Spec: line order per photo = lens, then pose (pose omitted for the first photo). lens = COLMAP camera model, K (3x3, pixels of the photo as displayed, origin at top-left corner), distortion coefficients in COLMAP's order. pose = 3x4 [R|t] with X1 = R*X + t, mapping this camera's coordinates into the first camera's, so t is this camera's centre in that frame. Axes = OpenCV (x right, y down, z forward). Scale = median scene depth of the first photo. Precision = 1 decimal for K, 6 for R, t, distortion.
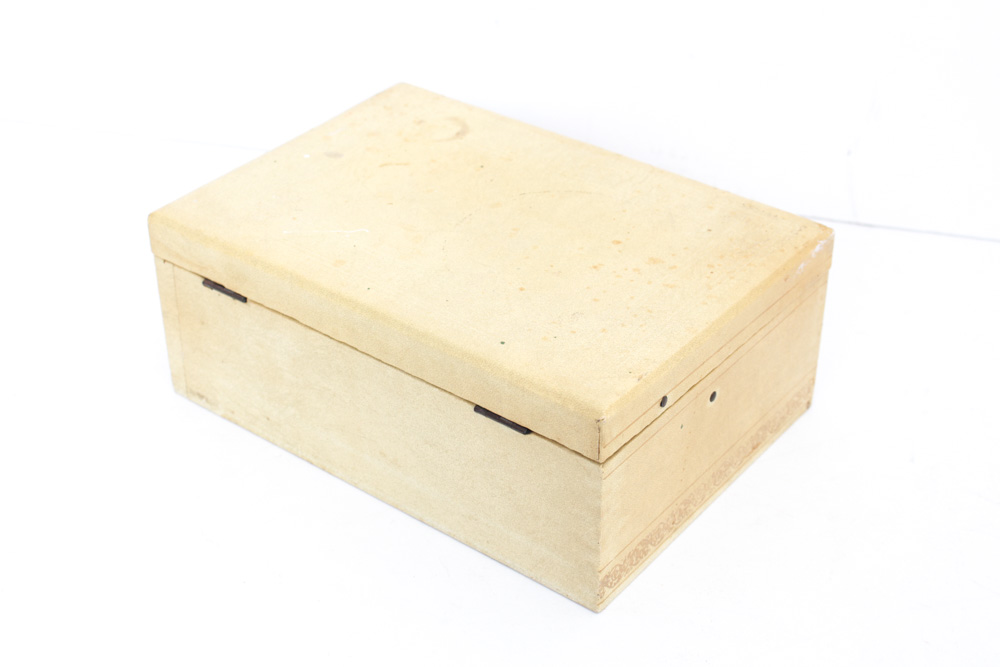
lens RADIAL K [[1624.8, 0, 501.1], [0, 1624.8, 331.7], [0, 0, 1]] dist [0.050983, 0.000000]
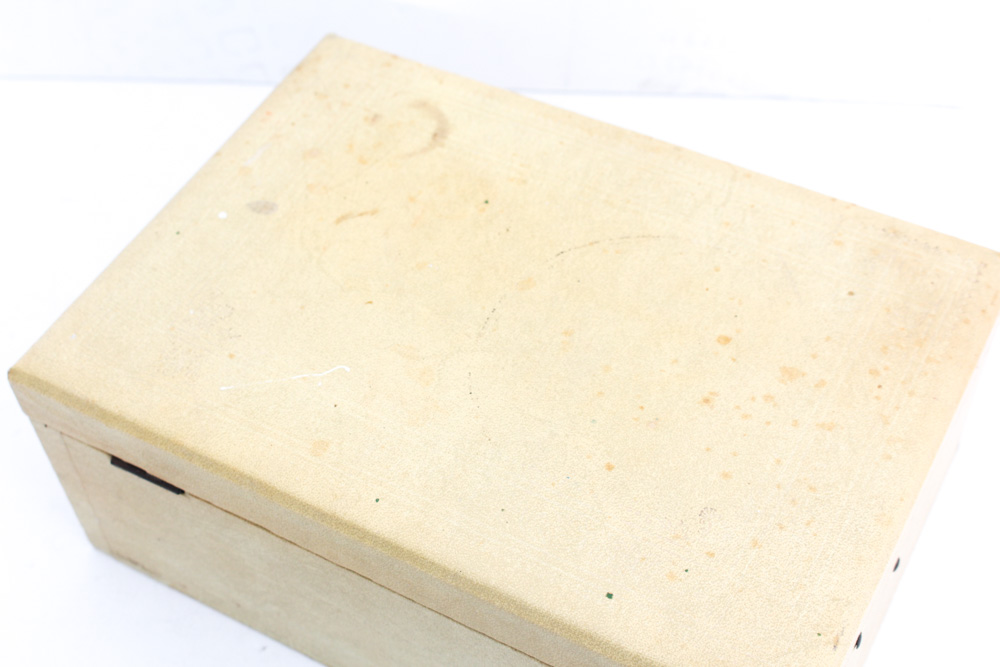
lens RADIAL K [[1481.1, 0, 499.4], [0, 1481.1, 335.6], [0, 0, 1]] dist [-0.012526, 0.000000]
pose [[0.986560, -0.148348, 0.068502, -0.059874], [0.123068, 0.950376, 0.285727, -0.235811], [-0.107490, -0.273457, 0.955859, 0.417000]]
